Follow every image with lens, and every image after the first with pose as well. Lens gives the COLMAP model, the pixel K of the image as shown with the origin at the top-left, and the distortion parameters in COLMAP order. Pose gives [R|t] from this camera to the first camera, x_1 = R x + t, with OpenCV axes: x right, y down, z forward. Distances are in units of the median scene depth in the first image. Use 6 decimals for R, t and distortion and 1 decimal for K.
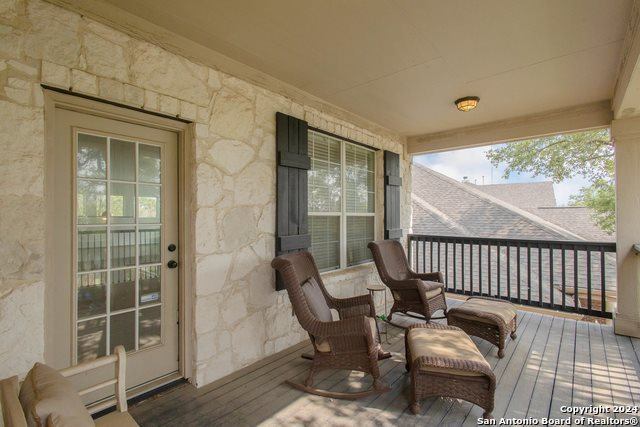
lens RADIAL K [[294.9, 0, 322.4], [0, 294.9, 214.6], [0, 0, 1]] dist [0.014430, -0.005822]
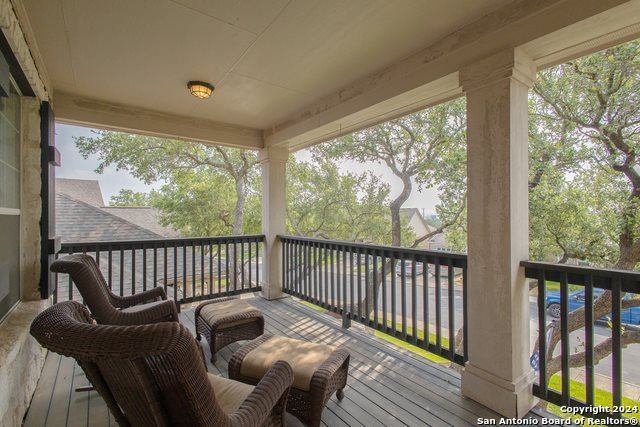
lens RADIAL K [[294.9, 0, 319.3], [0, 294.9, 213.8], [0, 0, 1]] dist [0.014430, -0.005822]
pose [[0.223604, 0.006449, 0.974659, -0.290537], [-0.004607, 0.999974, -0.005559, 0.004156], [-0.974669, -0.003247, 0.223628, 0.439013]]
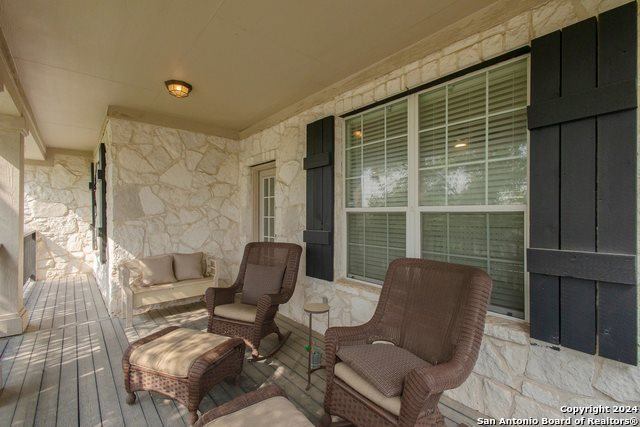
lens RADIAL K [[294.9, 0, 321.8], [0, 294.9, 213.5], [0, 0, 1]] dist [0.014430, -0.005822]
pose [[-0.148849, -0.001811, -0.988858, 0.803423], [0.005045, 0.999984, -0.002591, 0.008709], [0.988847, -0.005375, -0.148837, 0.984421]]
